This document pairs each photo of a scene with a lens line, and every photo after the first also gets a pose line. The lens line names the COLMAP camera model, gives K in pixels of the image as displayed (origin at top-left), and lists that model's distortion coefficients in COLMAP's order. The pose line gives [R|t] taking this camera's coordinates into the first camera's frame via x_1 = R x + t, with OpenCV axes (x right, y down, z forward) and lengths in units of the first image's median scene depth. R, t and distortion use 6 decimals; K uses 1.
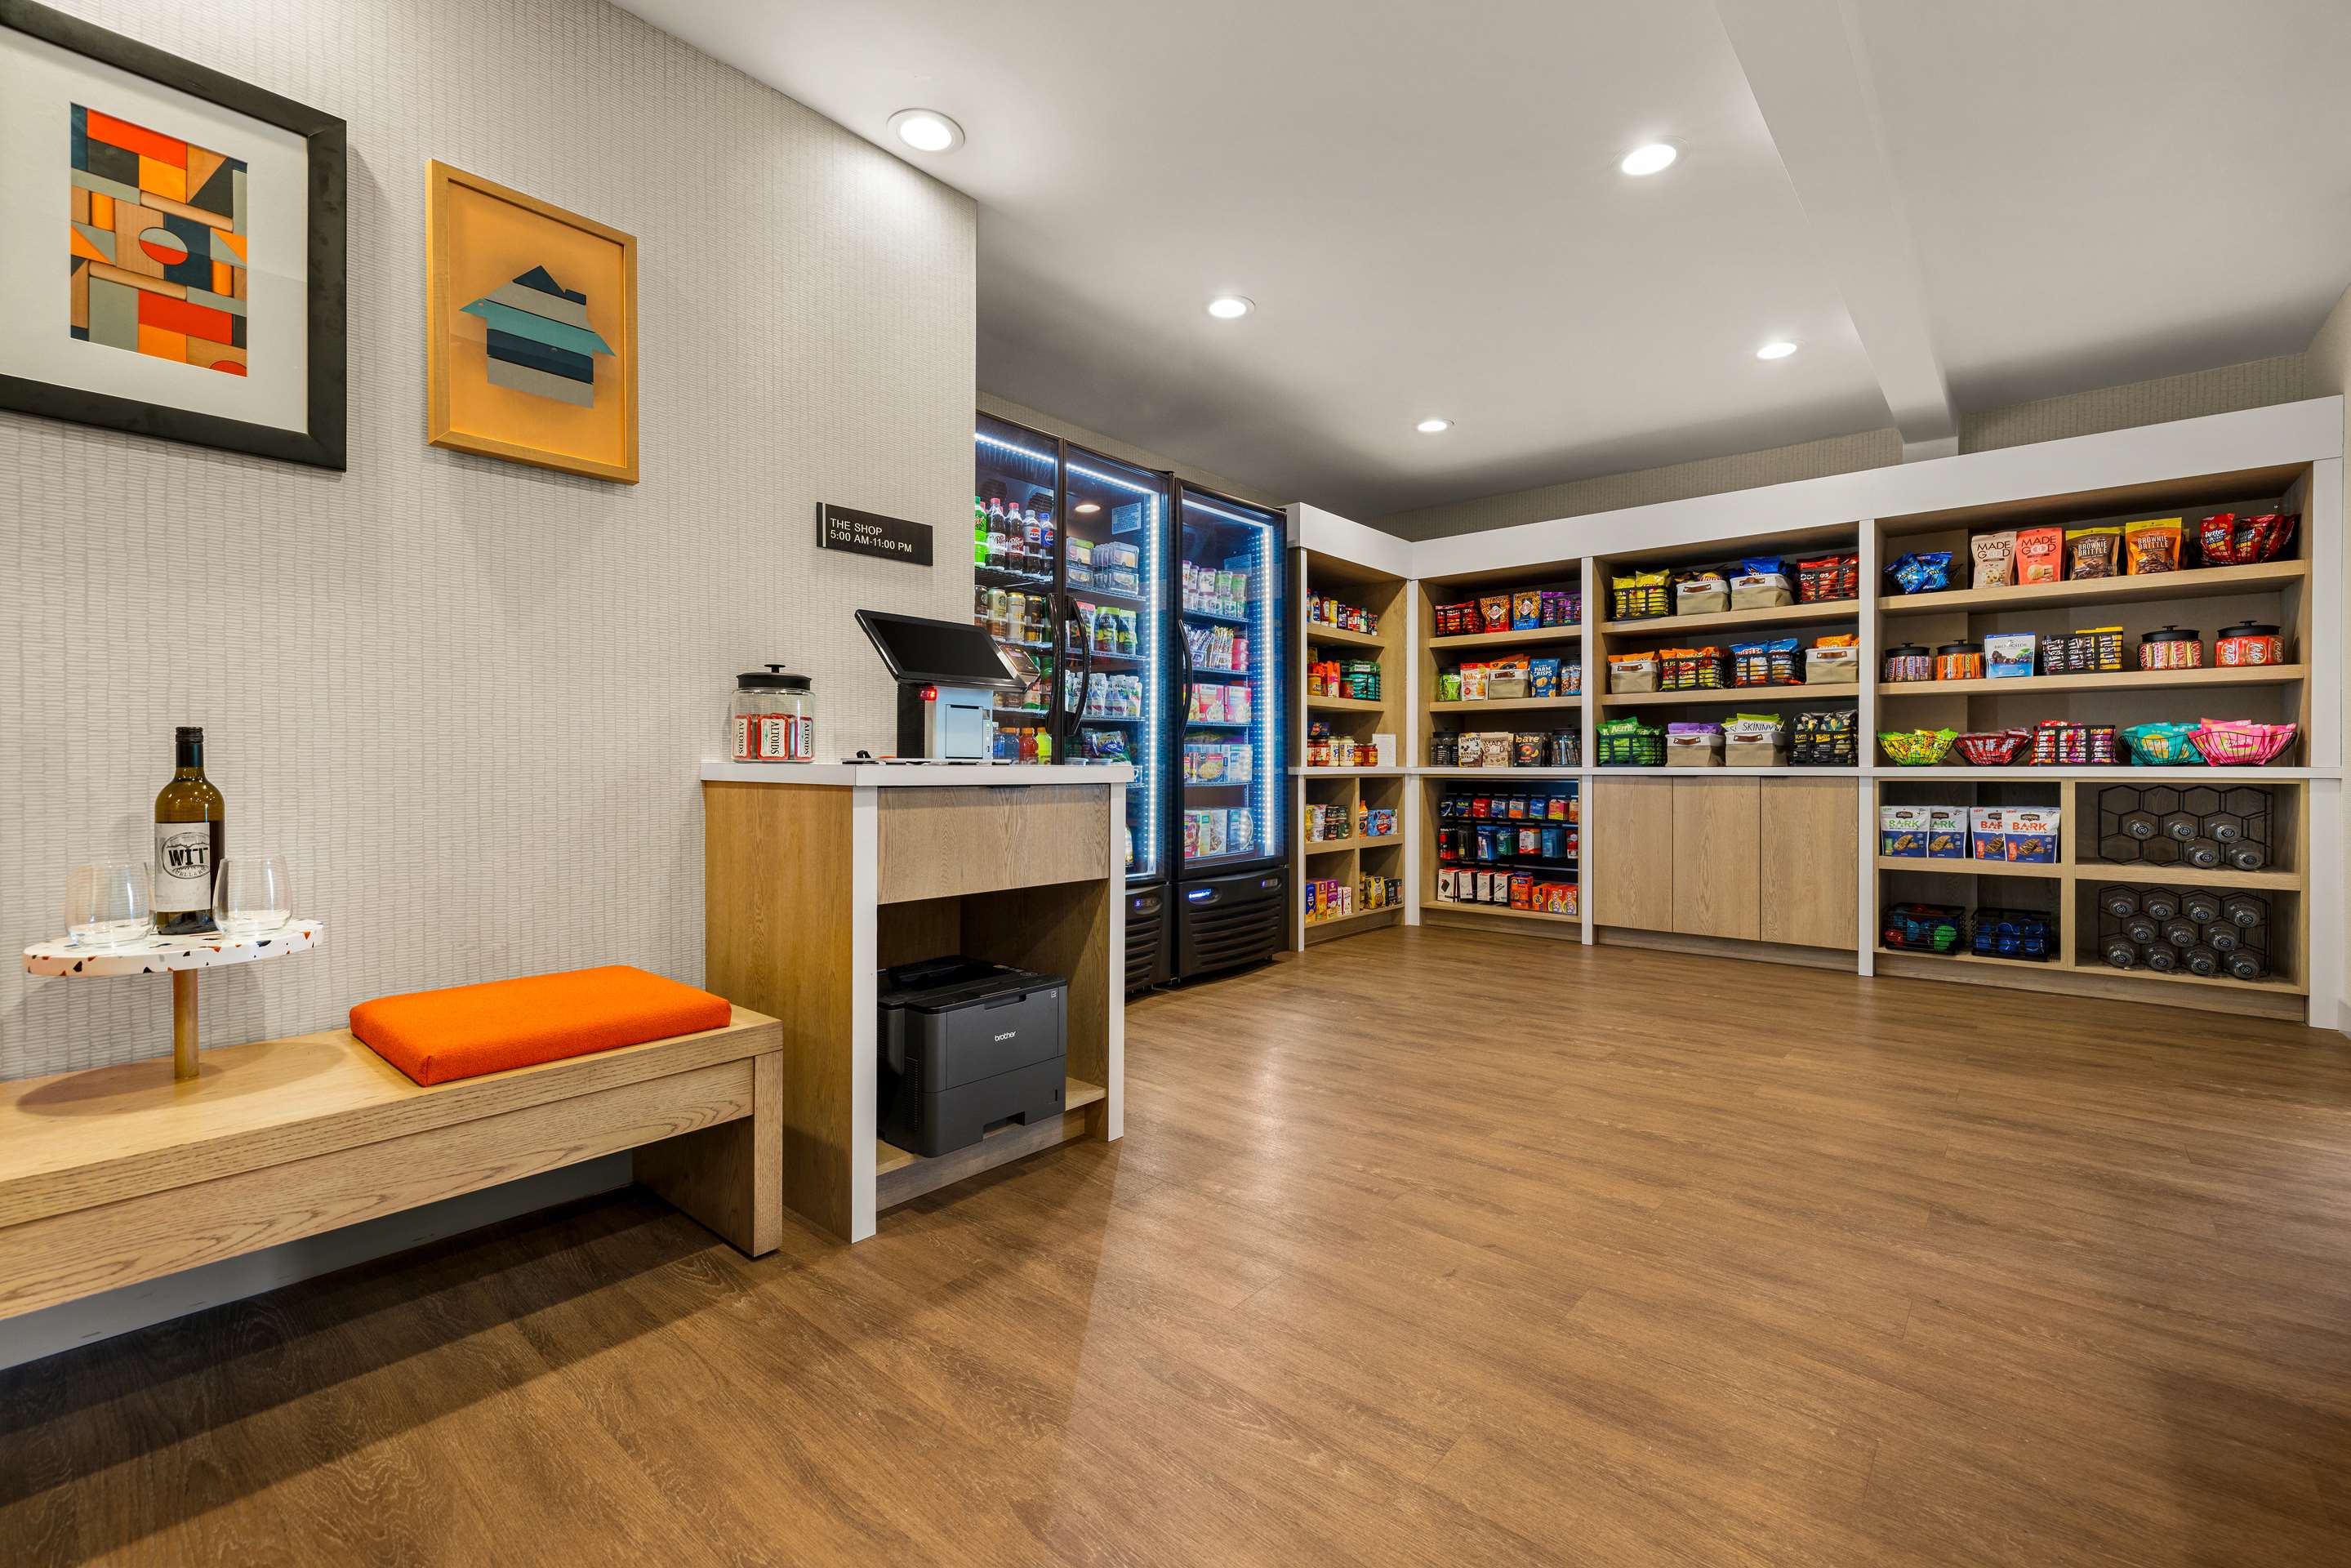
lens RADIAL K [[1012.1, 0, 1176.8], [0, 1012.1, 767.1], [0, 0, 1]] dist [0.021543, 0.000264]
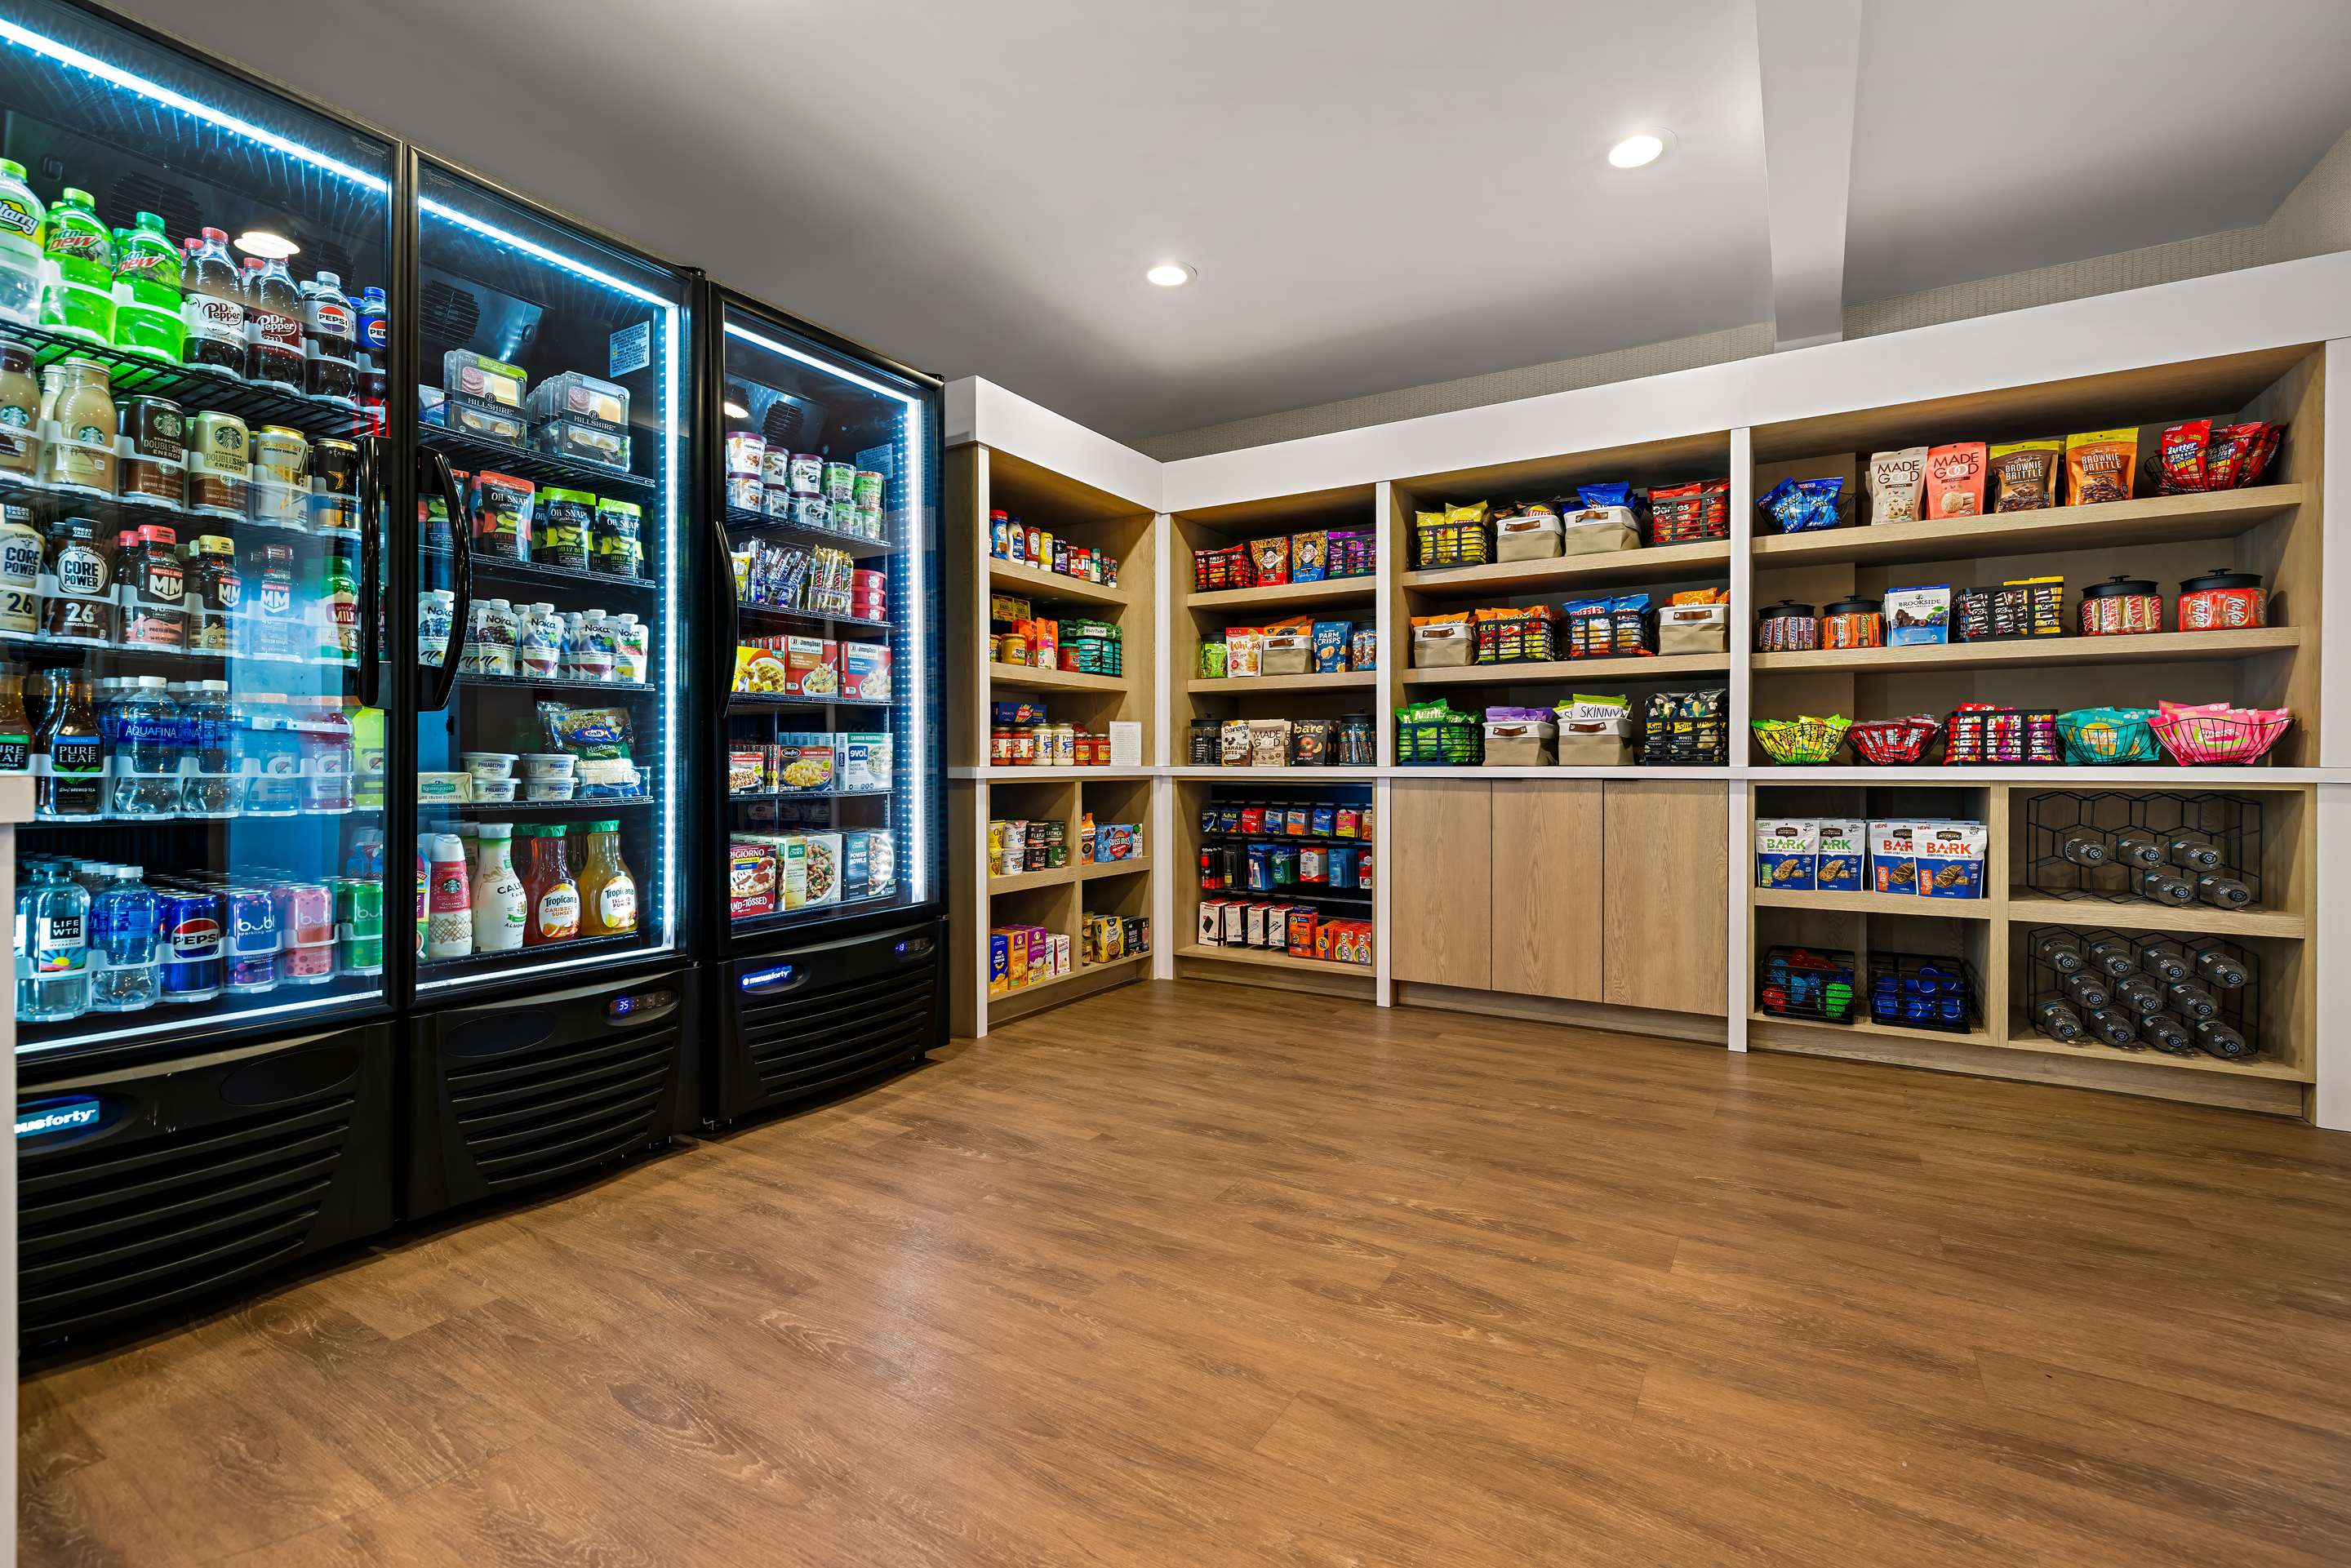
lens RADIAL K [[1012.0, 0, 1176.8], [0, 1012.0, 767.2], [0, 0, 1]] dist [0.021543, 0.000264]
pose [[0.988428, -0.001463, 0.151686, 0.162088], [0.000877, 0.999992, 0.003935, -0.002953], [-0.151690, -0.003757, 0.988421, 0.332076]]
